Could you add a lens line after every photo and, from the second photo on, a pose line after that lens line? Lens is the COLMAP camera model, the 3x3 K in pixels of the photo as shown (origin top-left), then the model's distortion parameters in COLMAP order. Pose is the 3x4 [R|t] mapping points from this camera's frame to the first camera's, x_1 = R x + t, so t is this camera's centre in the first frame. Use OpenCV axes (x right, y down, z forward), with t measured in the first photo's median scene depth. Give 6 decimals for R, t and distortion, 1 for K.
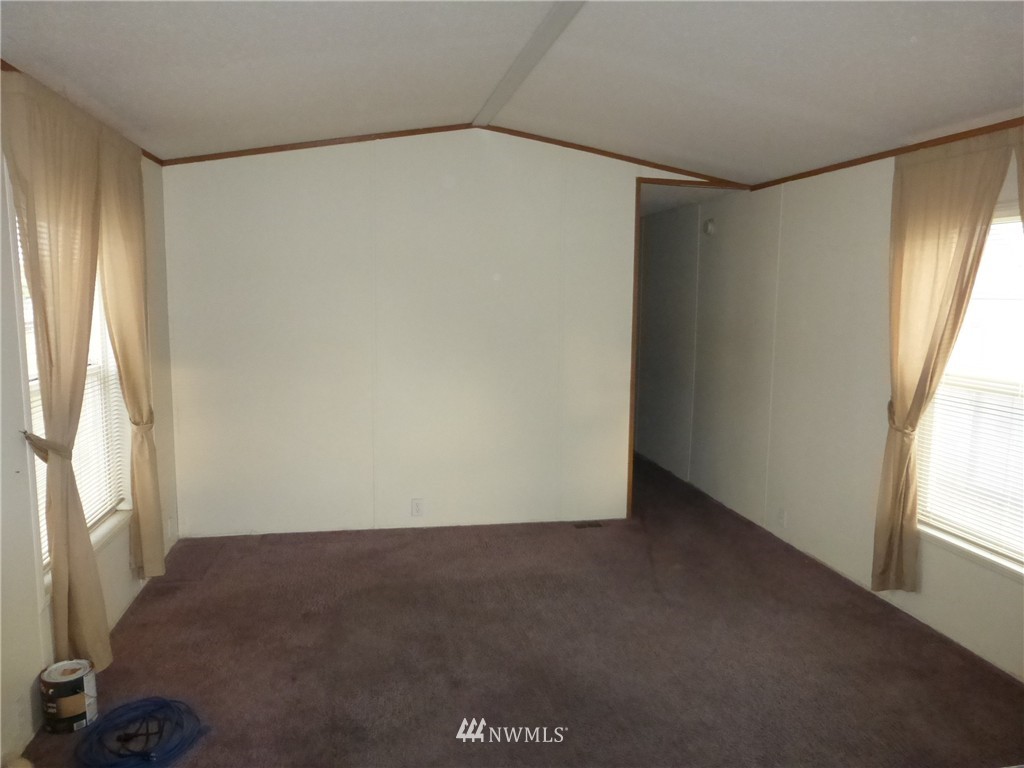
lens RADIAL K [[762.6, 0, 512.0], [0, 762.6, 384.0], [0, 0, 1]] dist [-0.003491, -0.001827]
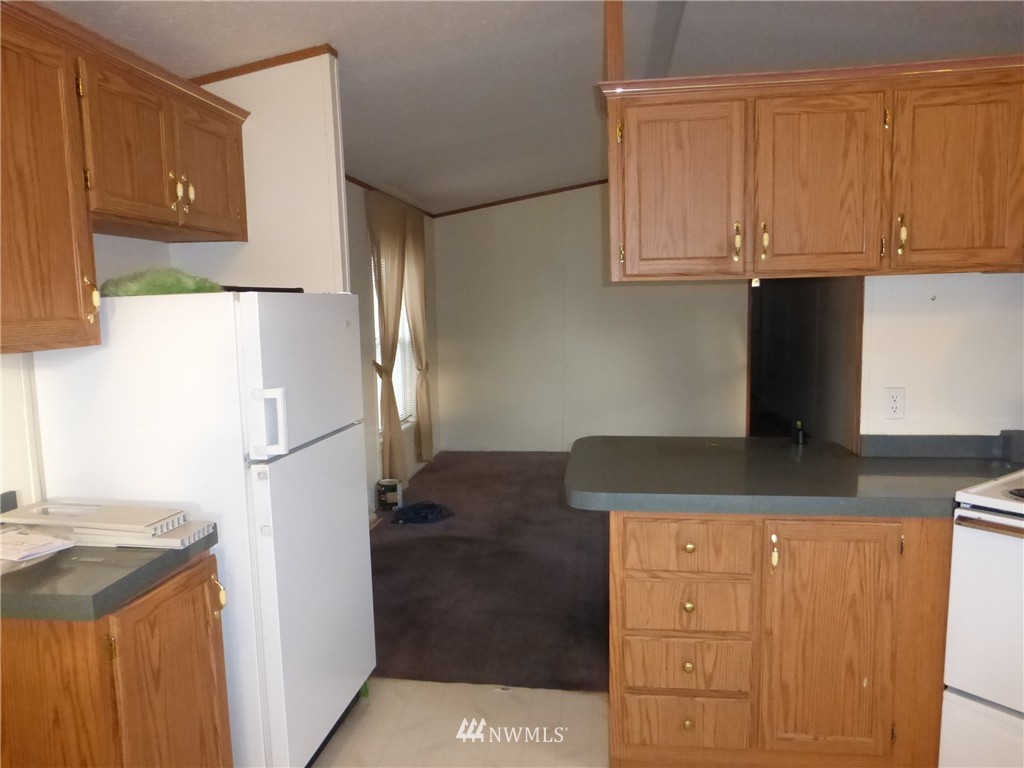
lens RADIAL K [[805.9, 0, 512.0], [0, 805.9, 384.0], [0, 0, 1]] dist [-0.007673, -0.001667]
pose [[0.948471, 0.003588, -0.316845, 0.381206], [-0.009454, 0.999811, -0.016980, 0.148382], [0.316724, 0.019100, 0.948325, -0.887507]]
